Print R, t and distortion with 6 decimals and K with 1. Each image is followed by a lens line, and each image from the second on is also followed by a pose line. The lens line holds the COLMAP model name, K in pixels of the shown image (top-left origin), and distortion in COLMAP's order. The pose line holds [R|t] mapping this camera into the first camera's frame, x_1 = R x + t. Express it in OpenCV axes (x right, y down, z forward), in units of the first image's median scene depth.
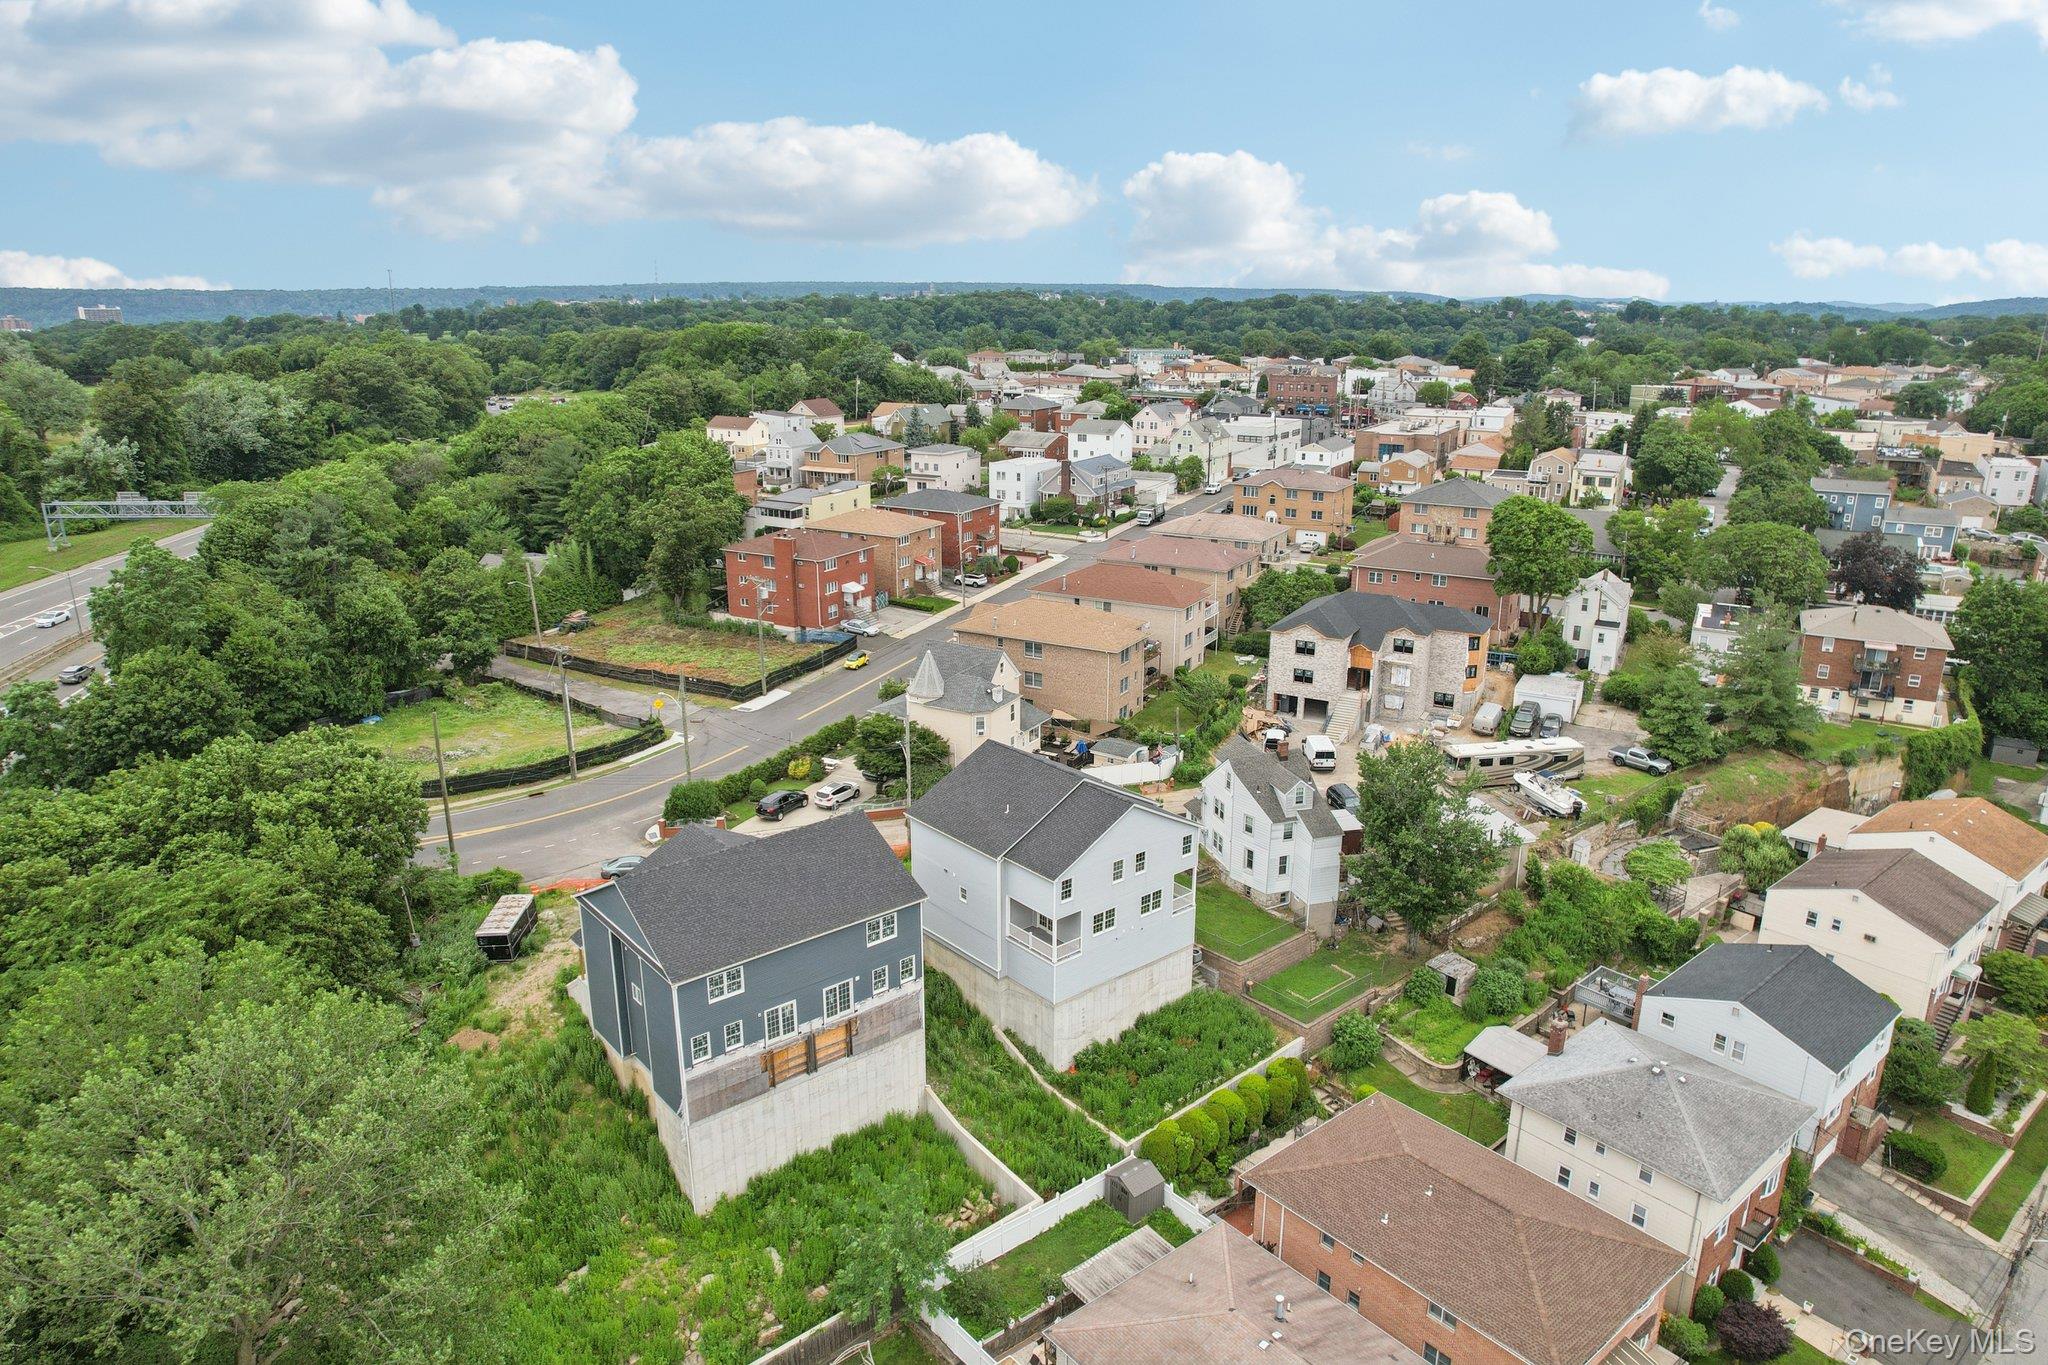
lens RADIAL K [[1309.7, 0, 1024.0], [0, 1309.7, 682.5], [0, 0, 1]] dist [-0.061904, 0.046275]
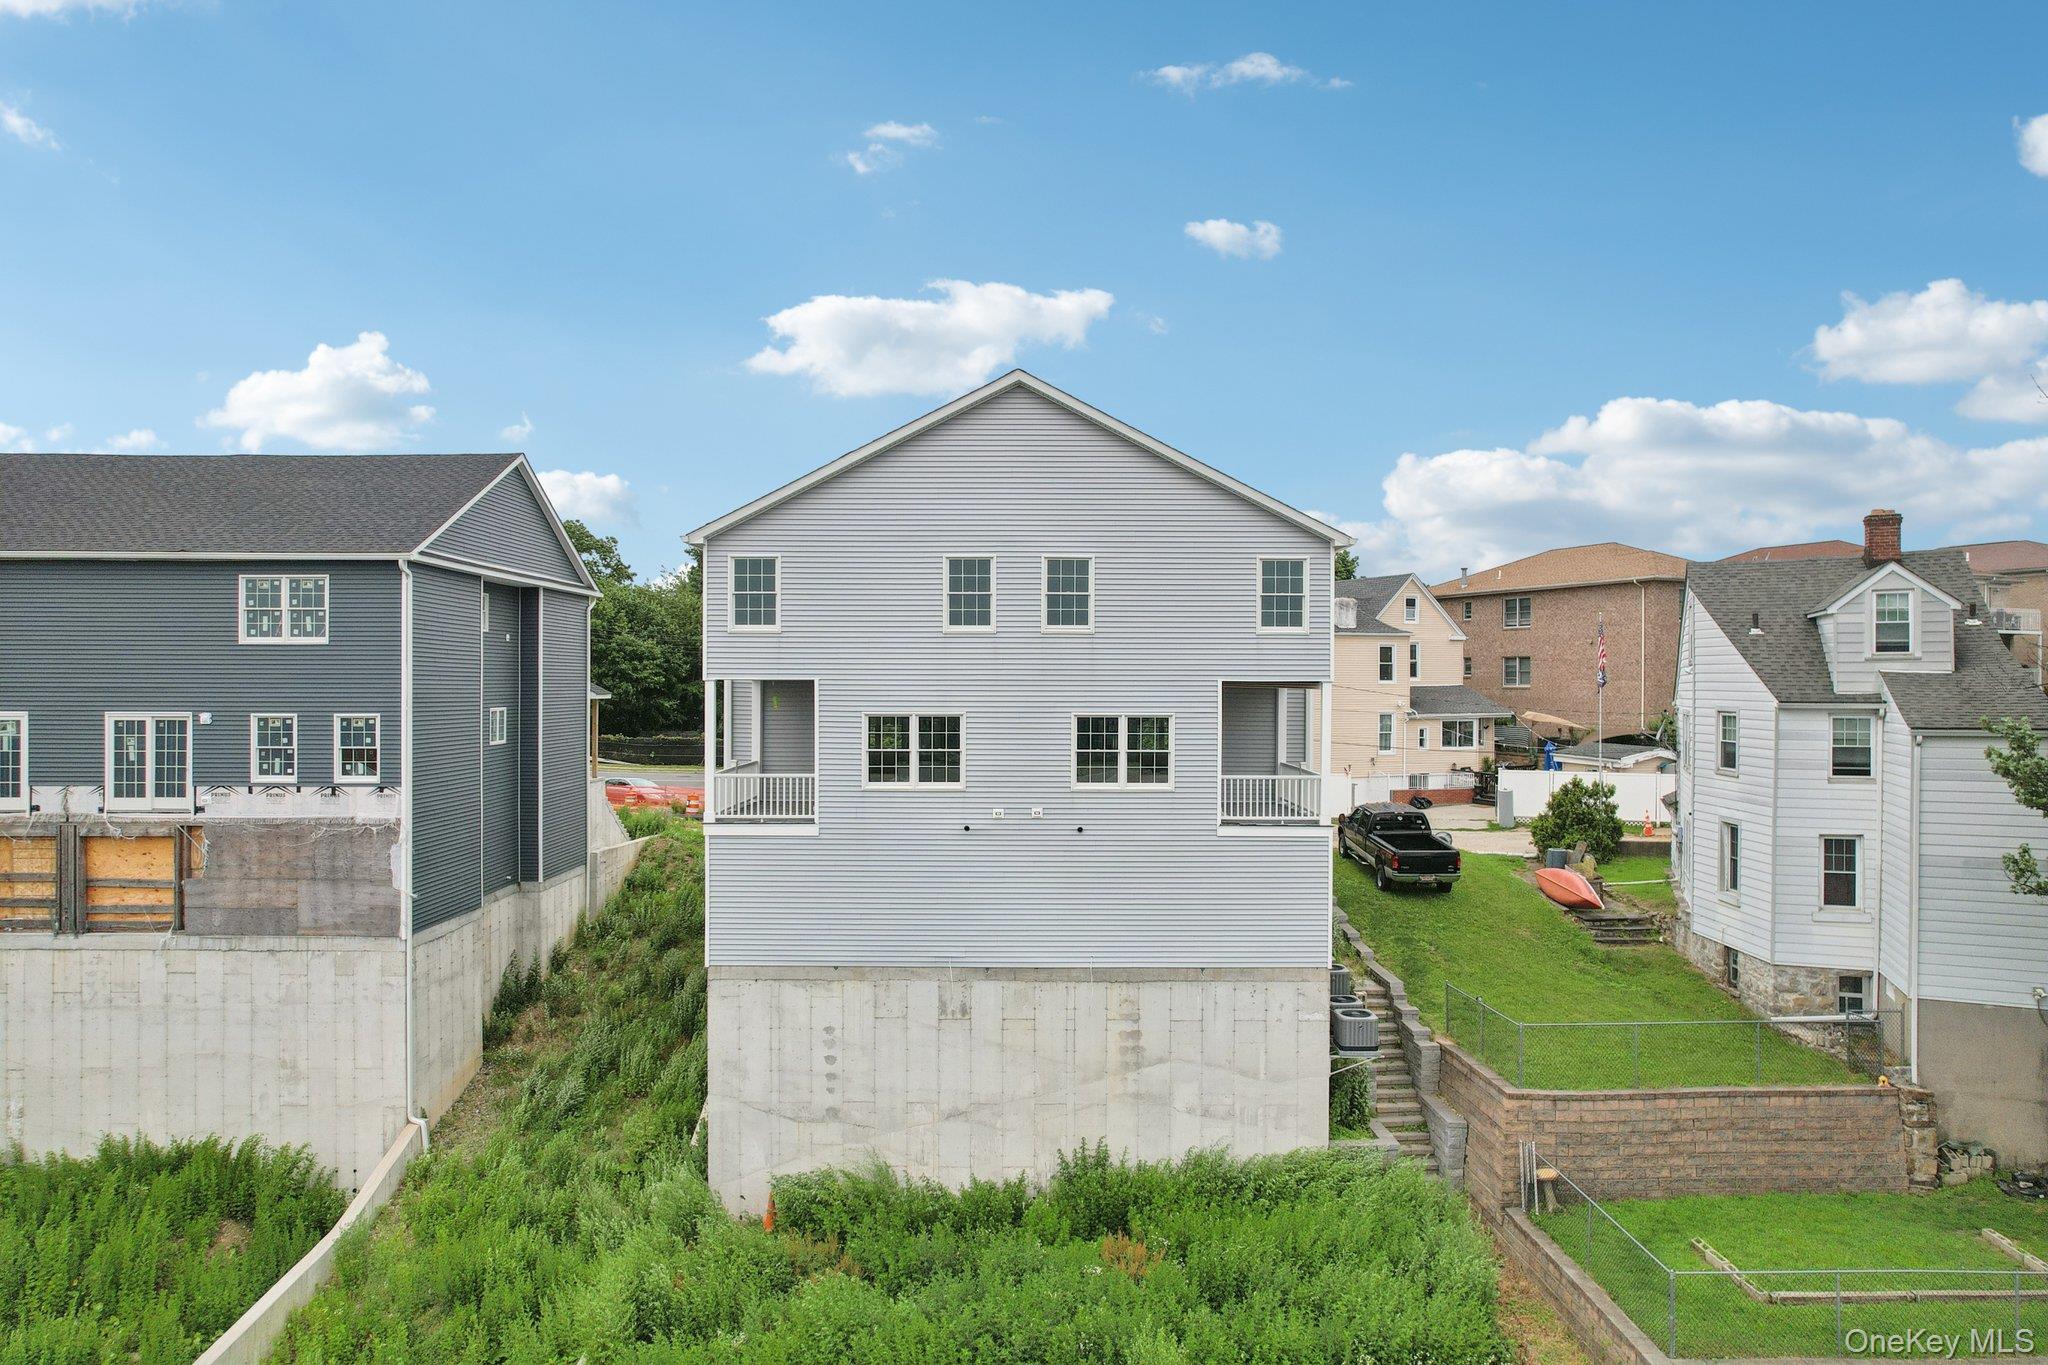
lens RADIAL K [[1309.7, 0, 1024.0], [0, 1309.7, 682.5], [0, 0, 1]] dist [-0.061904, 0.046275]
pose [[0.770466, 0.001499, -0.637479, 0.274325], [-0.182706, 0.958565, -0.218567, 0.223023], [0.610738, 0.284870, 0.738816, 0.747229]]
